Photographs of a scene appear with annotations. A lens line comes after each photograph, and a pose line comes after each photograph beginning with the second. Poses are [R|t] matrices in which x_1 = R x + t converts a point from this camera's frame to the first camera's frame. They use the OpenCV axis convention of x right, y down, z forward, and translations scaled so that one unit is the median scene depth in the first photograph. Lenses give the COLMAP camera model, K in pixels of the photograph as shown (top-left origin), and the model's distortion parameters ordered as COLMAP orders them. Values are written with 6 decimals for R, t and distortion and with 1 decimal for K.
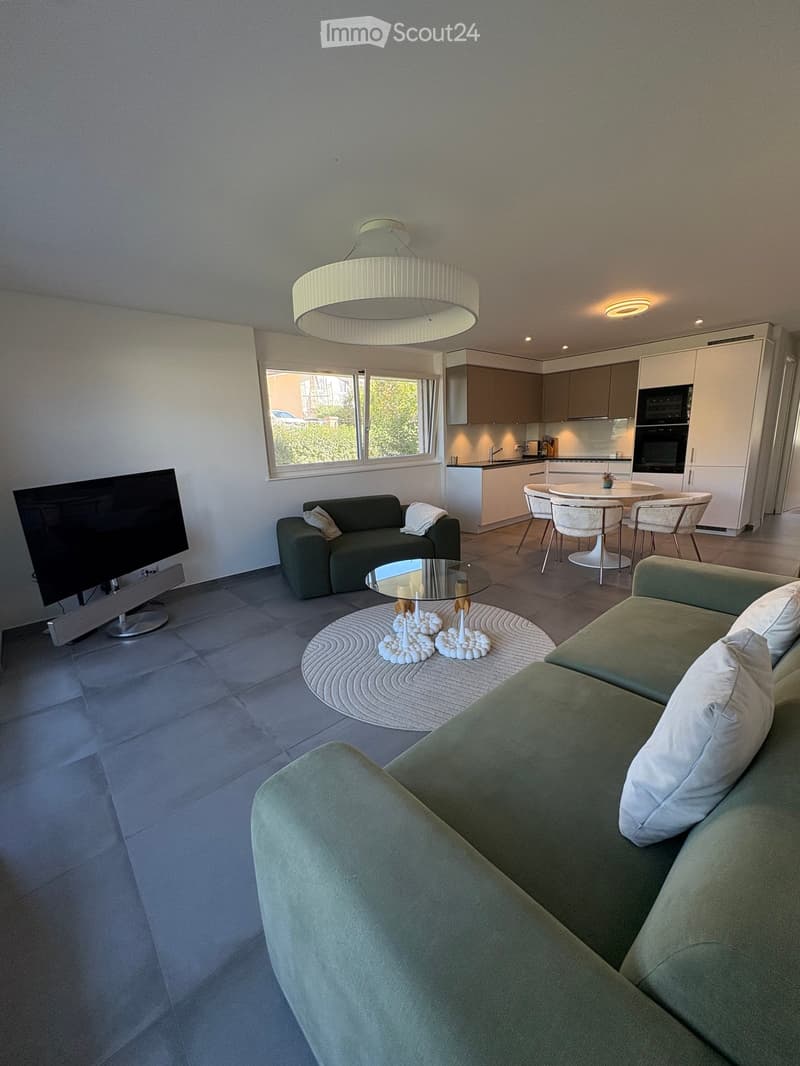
lens RADIAL K [[423.1, 0, 401.0], [0, 423.1, 533.3], [0, 0, 1]] dist [0.000743, -0.000136]
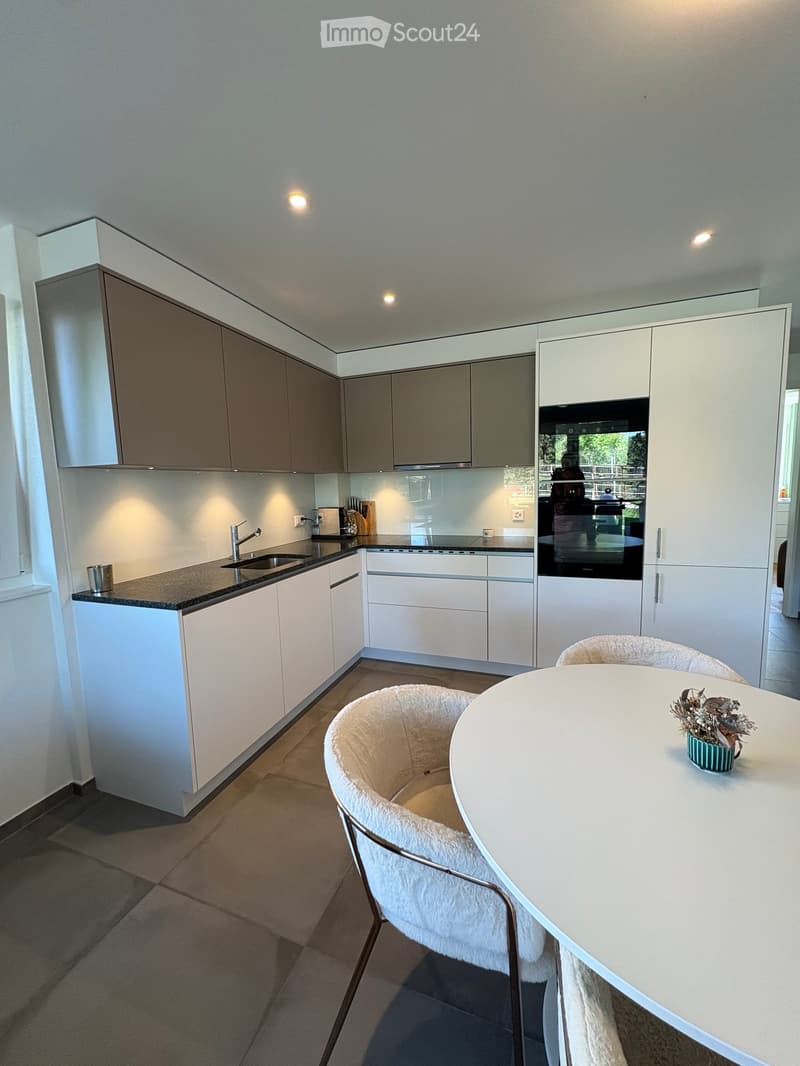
lens RADIAL K [[423.1, 0, 401.0], [0, 423.1, 533.3], [0, 0, 1]] dist [0.000743, -0.000136]
pose [[0.887834, -0.040513, 0.458376, 0.167111], [0.096684, 0.990305, -0.099743, -0.138932], [-0.449891, 0.132873, 0.883144, 0.558647]]
